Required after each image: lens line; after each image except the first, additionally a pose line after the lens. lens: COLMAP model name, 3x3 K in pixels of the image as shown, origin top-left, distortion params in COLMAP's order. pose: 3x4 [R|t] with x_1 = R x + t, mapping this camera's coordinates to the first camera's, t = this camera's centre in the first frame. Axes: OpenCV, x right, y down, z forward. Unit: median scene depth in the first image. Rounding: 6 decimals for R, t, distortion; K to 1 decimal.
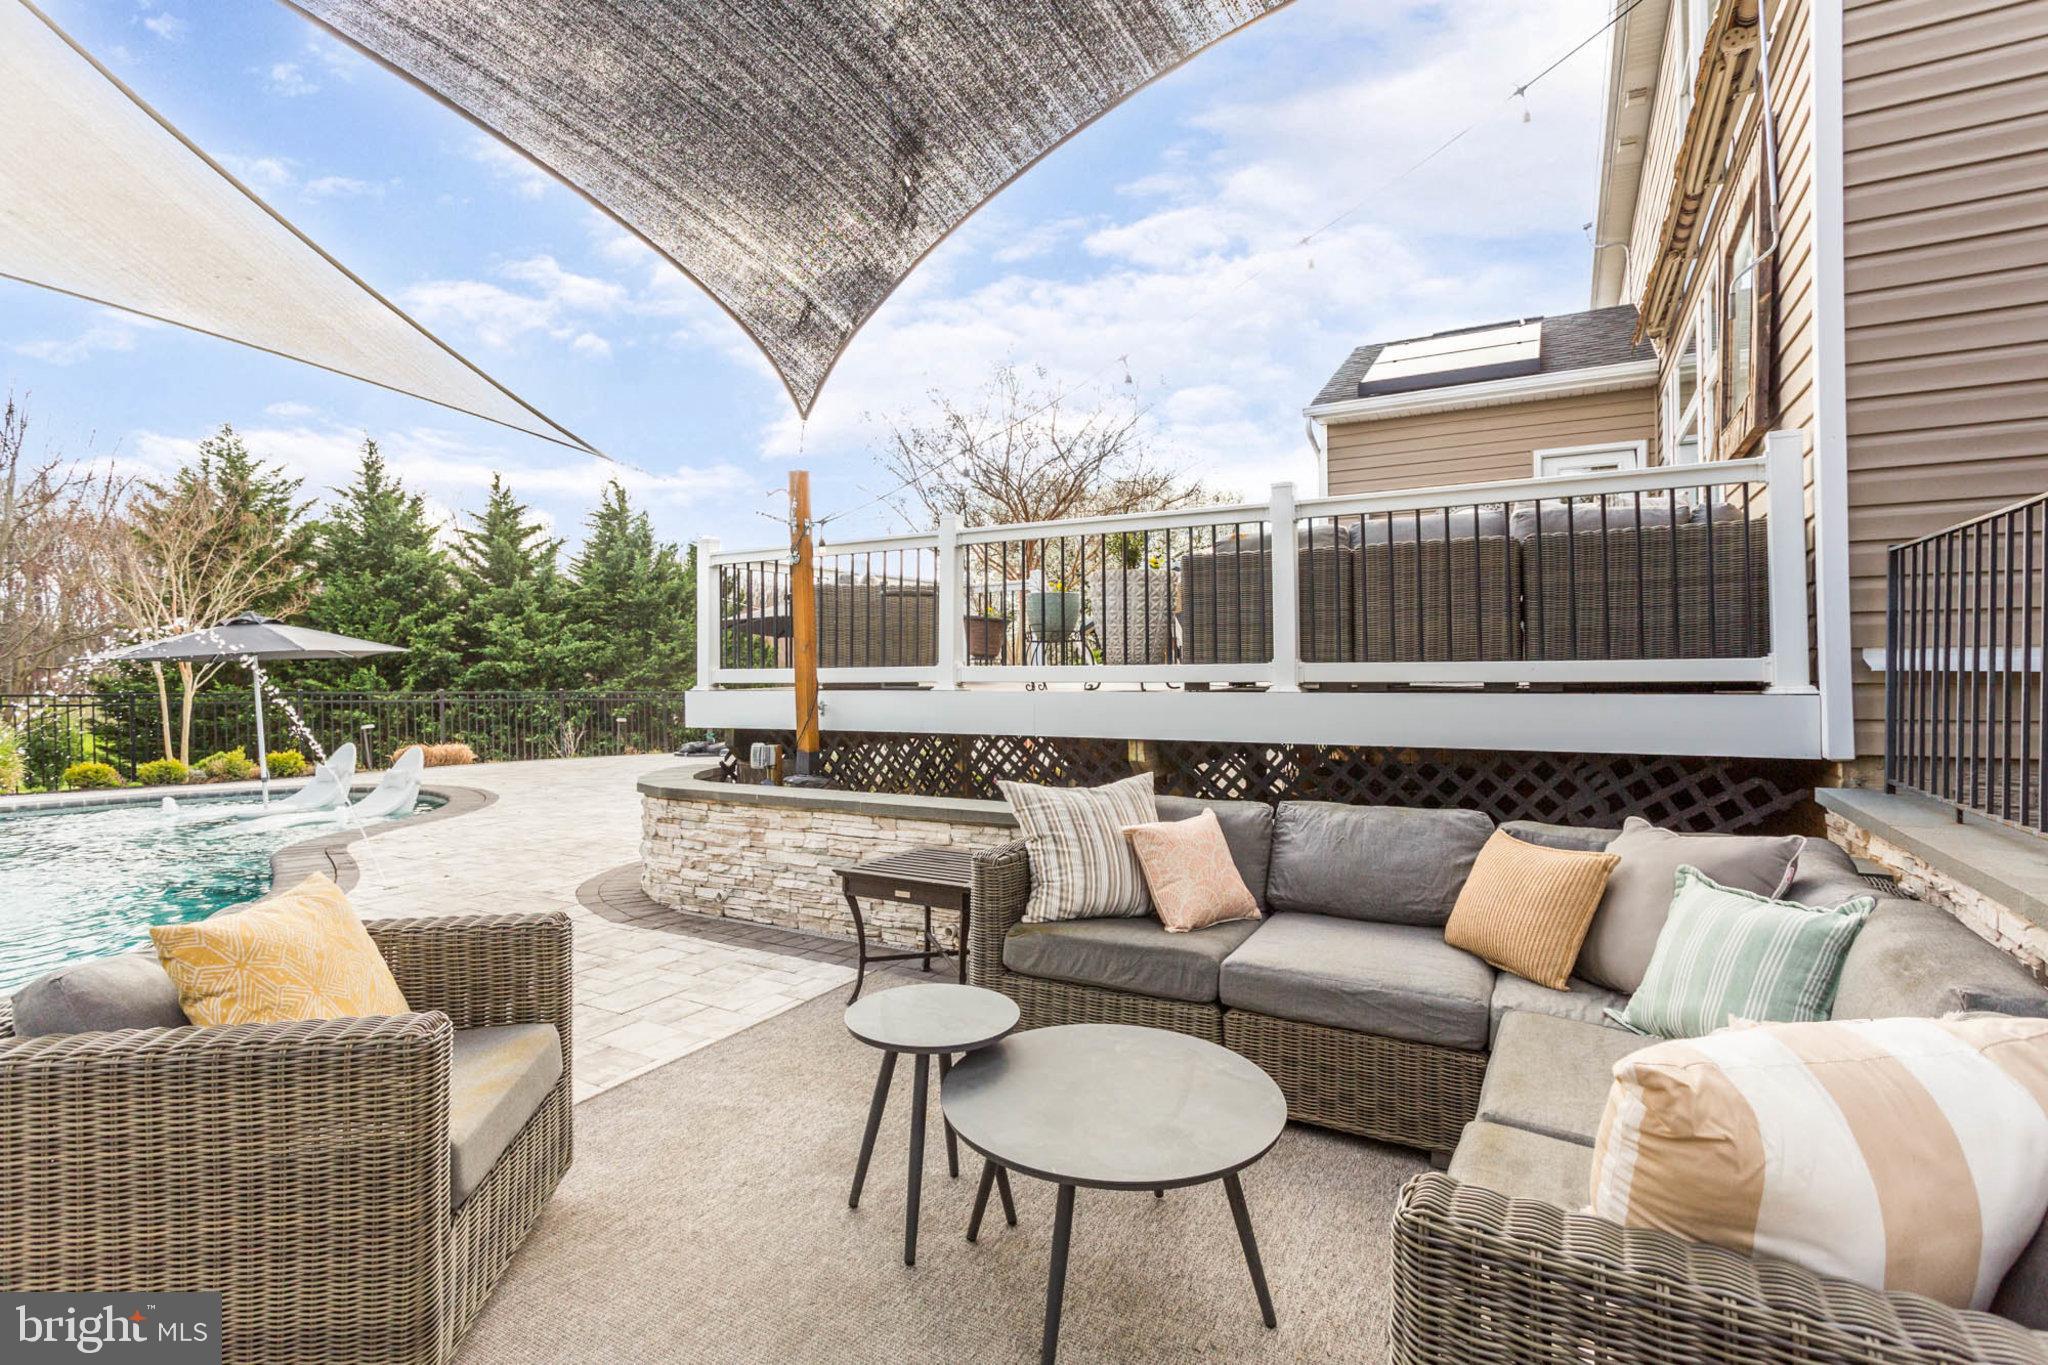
lens RADIAL K [[988.7, 0, 1003.7], [0, 988.7, 678.2], [0, 0, 1]] dist [0.001010, 0.003116]
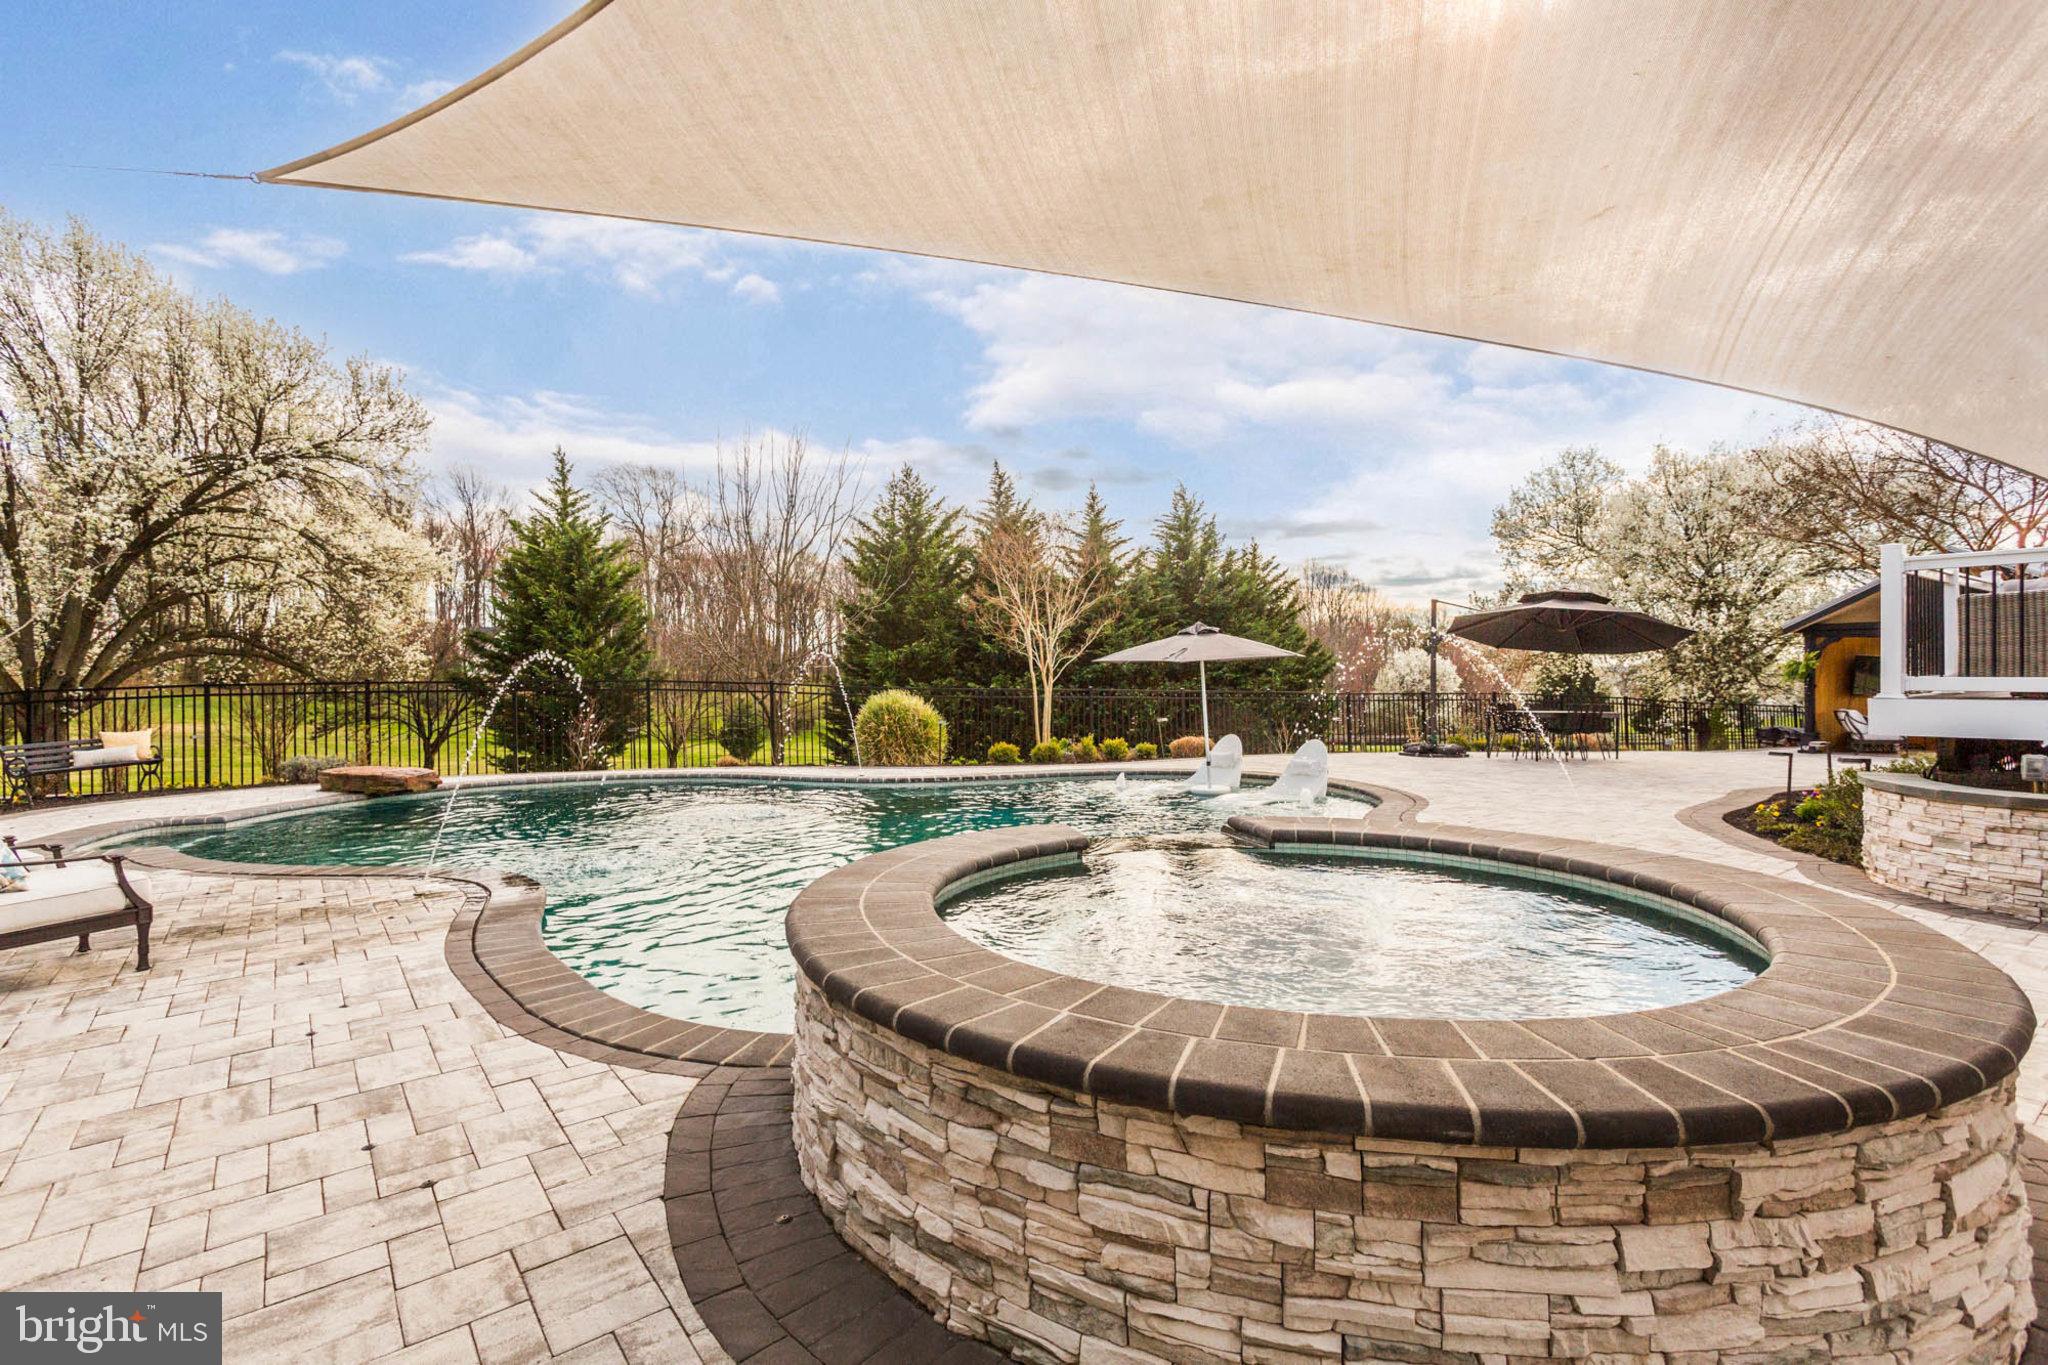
lens RADIAL K [[988.7, 0, 1036.3], [0, 988.7, 669.5], [0, 0, 1]] dist [0.001010, 0.003116]
pose [[0.915429, 0.007970, -0.402401, -0.877677], [-0.011681, 0.999909, -0.006770, -0.001887], [0.402310, 0.010898, 0.915439, -0.346925]]
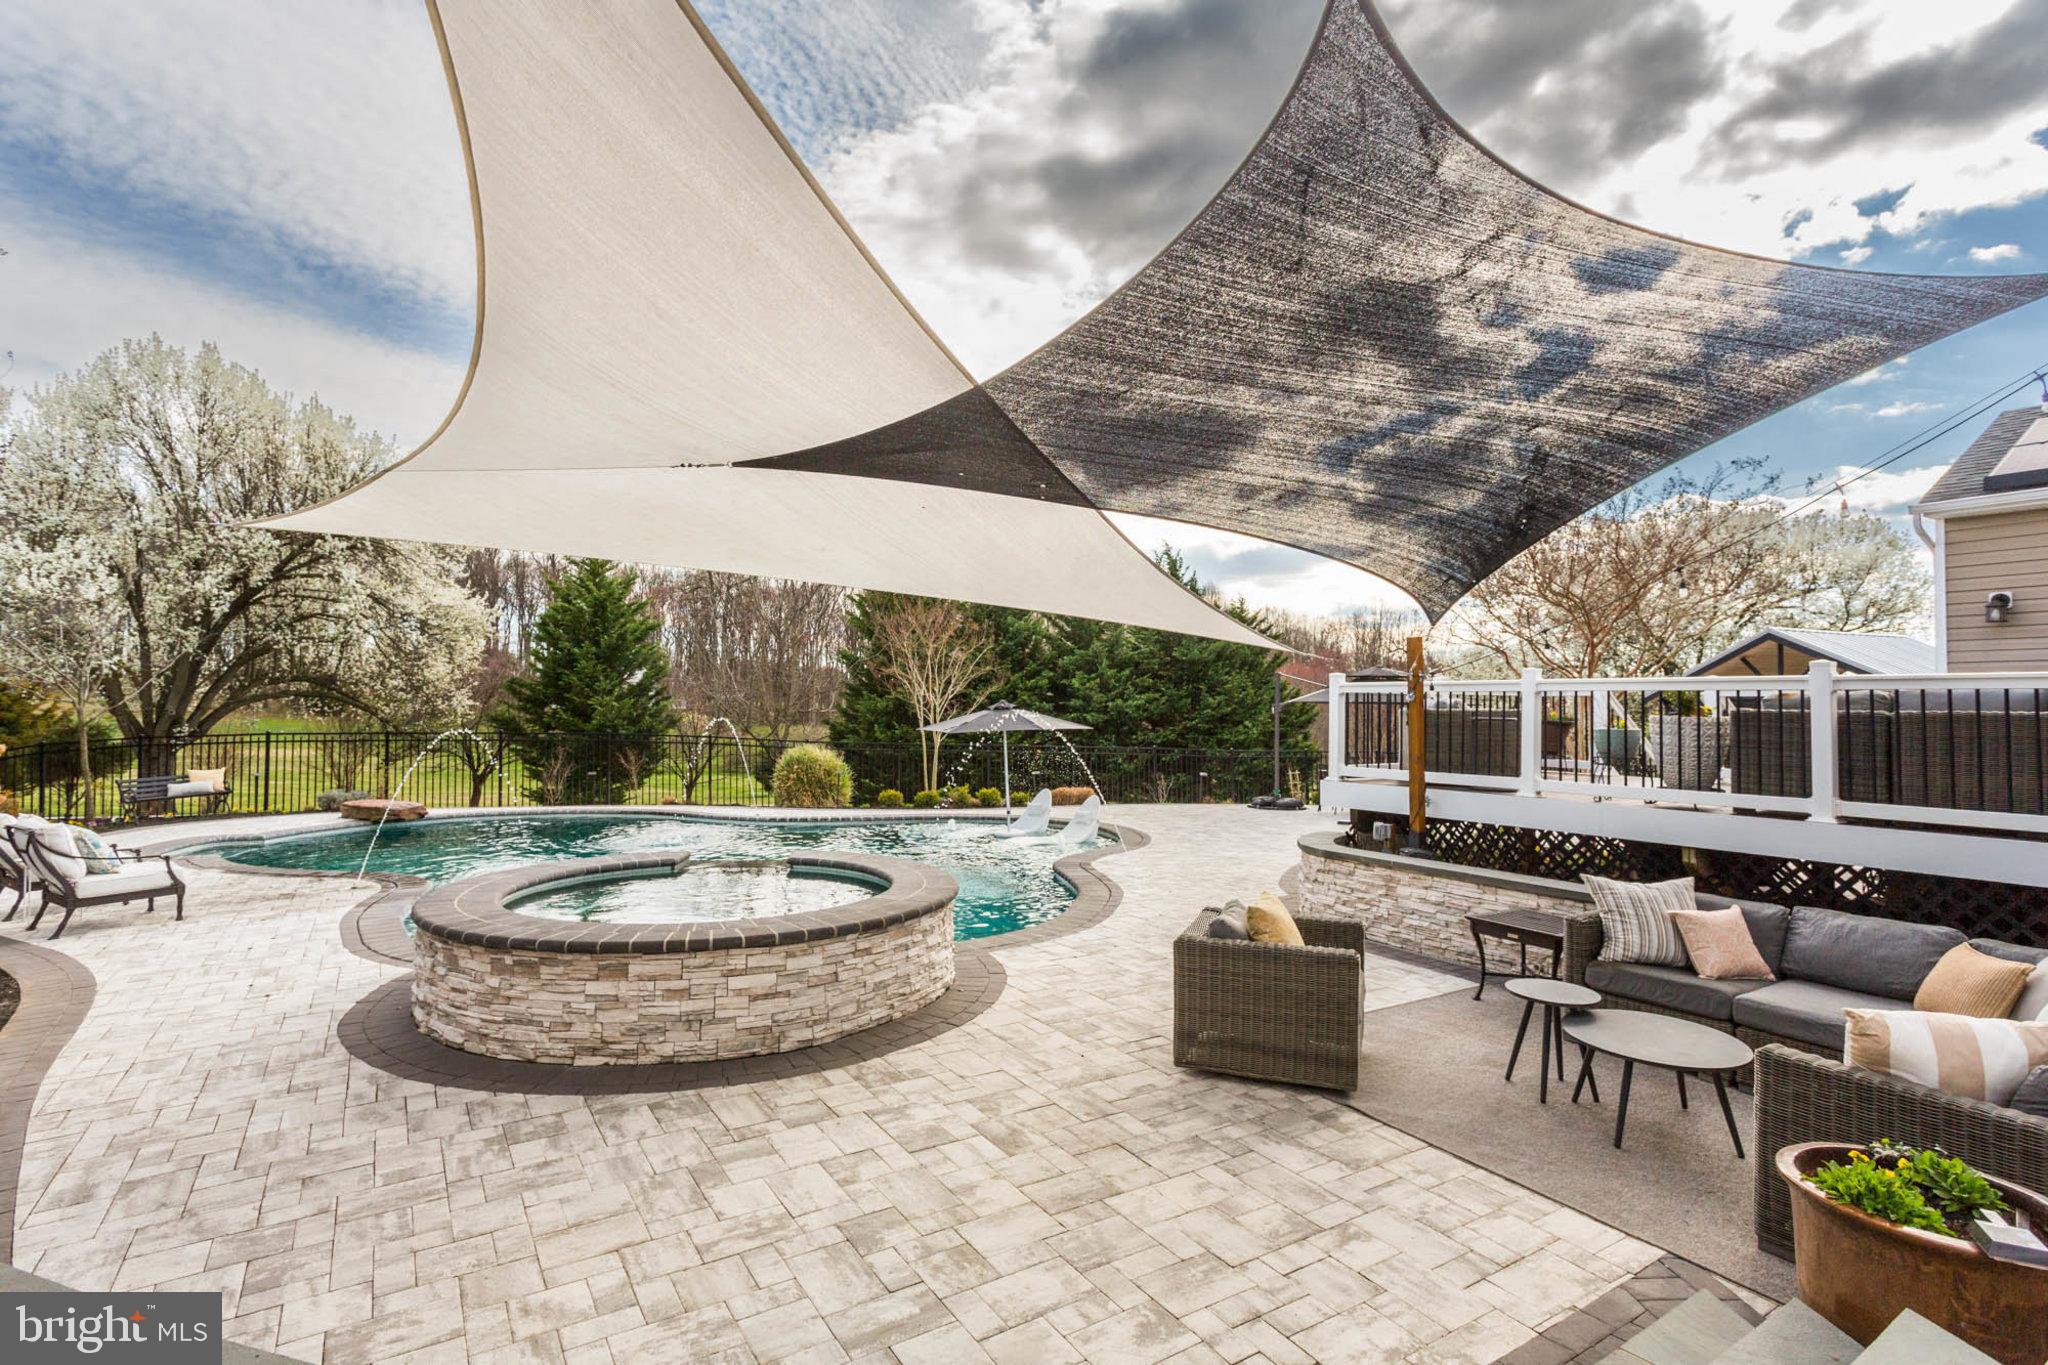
lens RADIAL K [[988.7, 0, 1028.6], [0, 988.7, 665.4], [0, 0, 1]] dist [0.001010, 0.003116]
pose [[0.885023, 0.002229, -0.465542, -0.036853], [-0.027109, 0.998538, -0.046755, -0.099644], [0.464758, 0.054000, 0.883790, -0.641365]]
